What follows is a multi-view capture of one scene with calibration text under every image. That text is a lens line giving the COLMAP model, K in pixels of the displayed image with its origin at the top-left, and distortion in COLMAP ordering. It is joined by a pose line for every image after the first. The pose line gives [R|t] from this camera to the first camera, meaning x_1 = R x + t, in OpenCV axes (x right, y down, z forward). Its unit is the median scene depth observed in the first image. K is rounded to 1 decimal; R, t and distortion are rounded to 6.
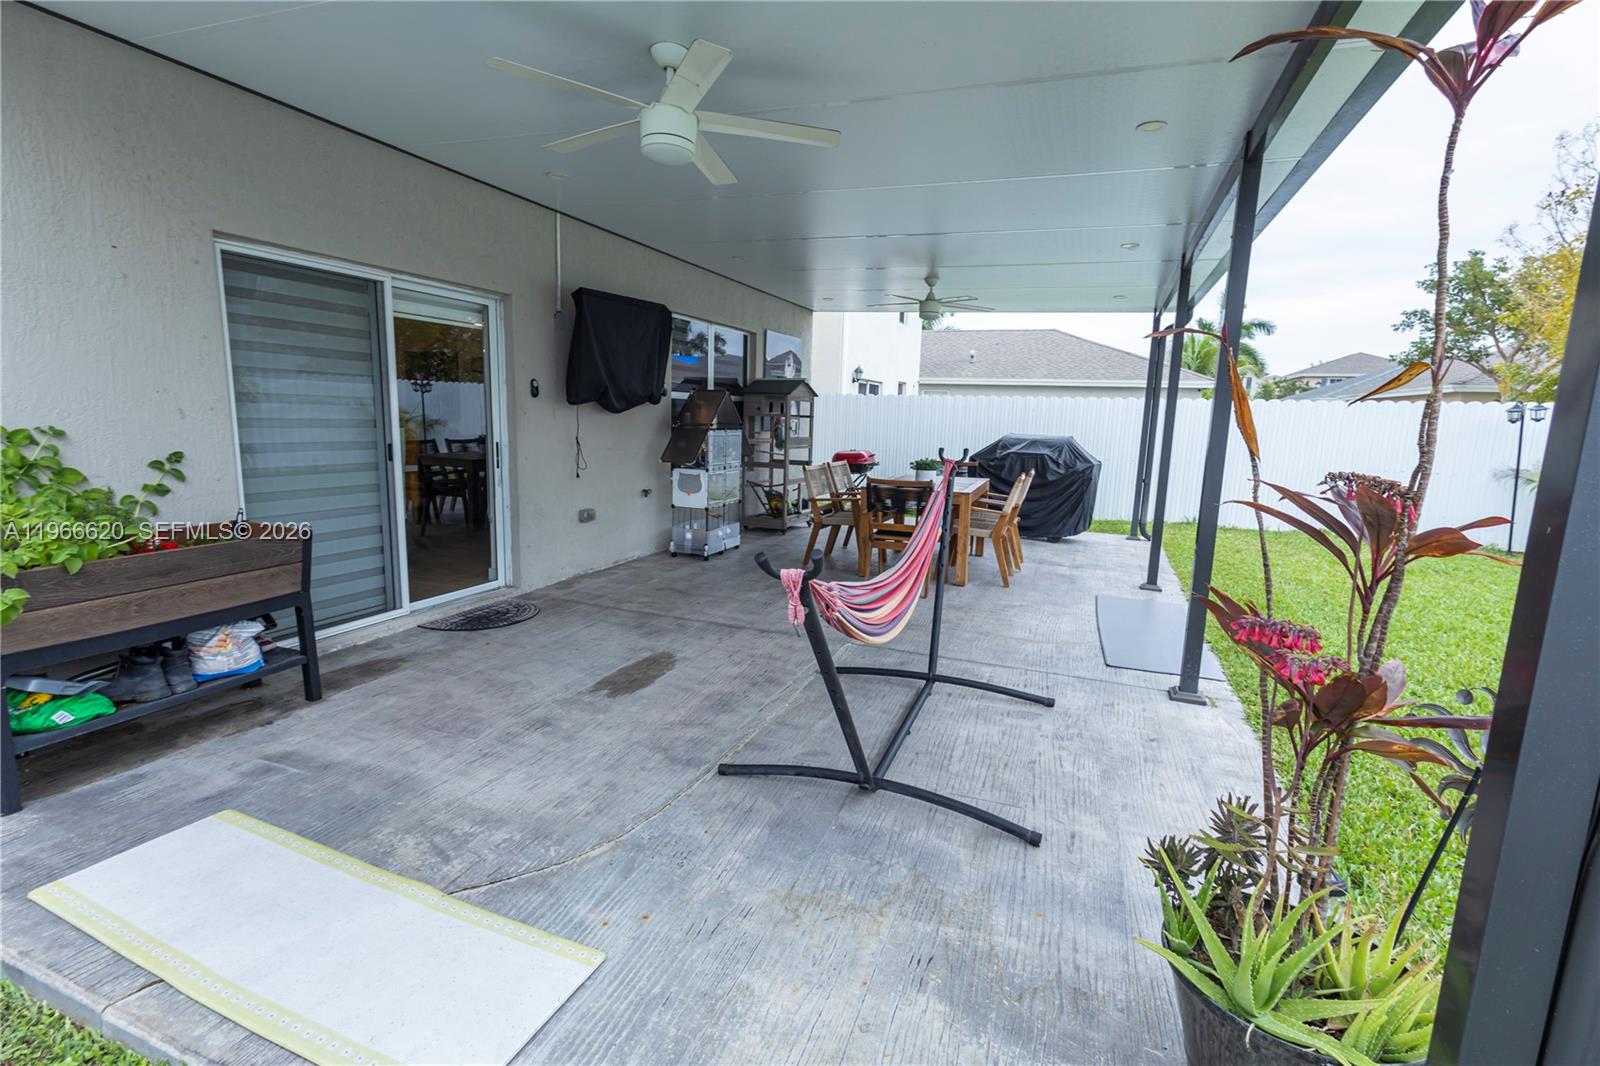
lens RADIAL K [[732.4, 0, 793.4], [0, 732.4, 532.1], [0, 0, 1]] dist [-0.001297, 0.001896]
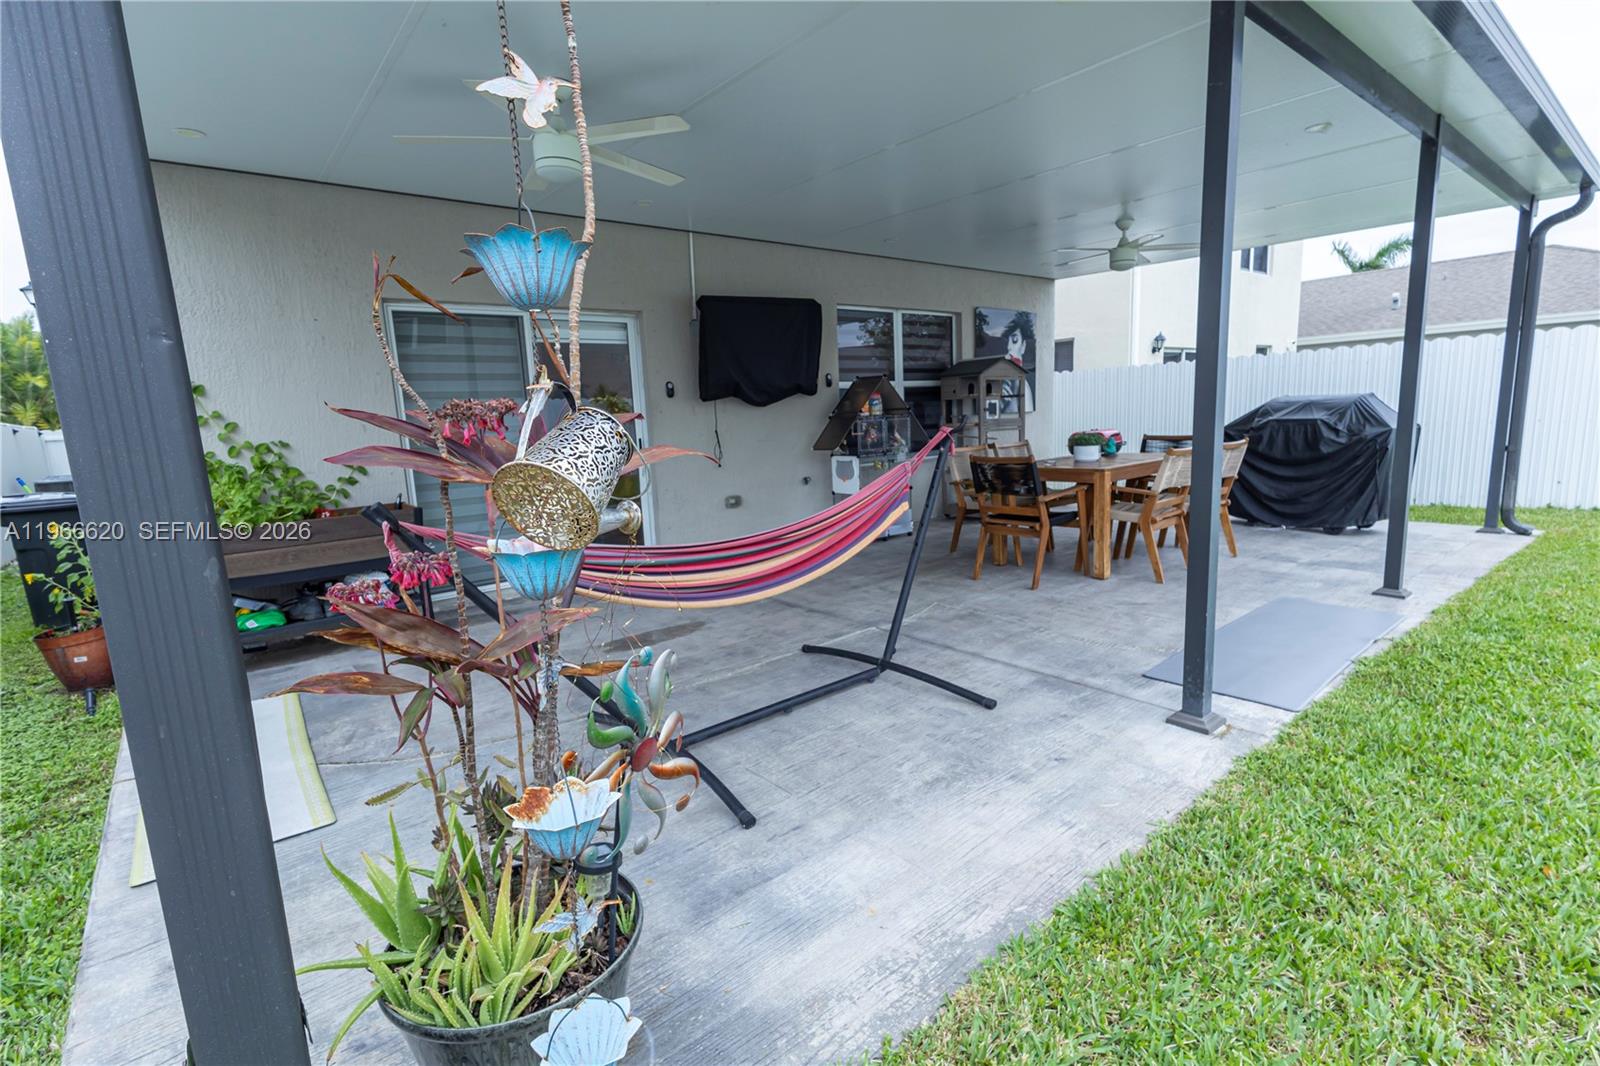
lens RADIAL K [[732.4, 0, 793.4], [0, 732.4, 532.1], [0, 0, 1]] dist [-0.001297, 0.001896]
pose [[0.874111, 0.008508, -0.485652, 0.439662], [-0.006368, 0.999961, 0.006056, 0.021229], [0.485684, -0.002201, 0.874131, 0.106285]]
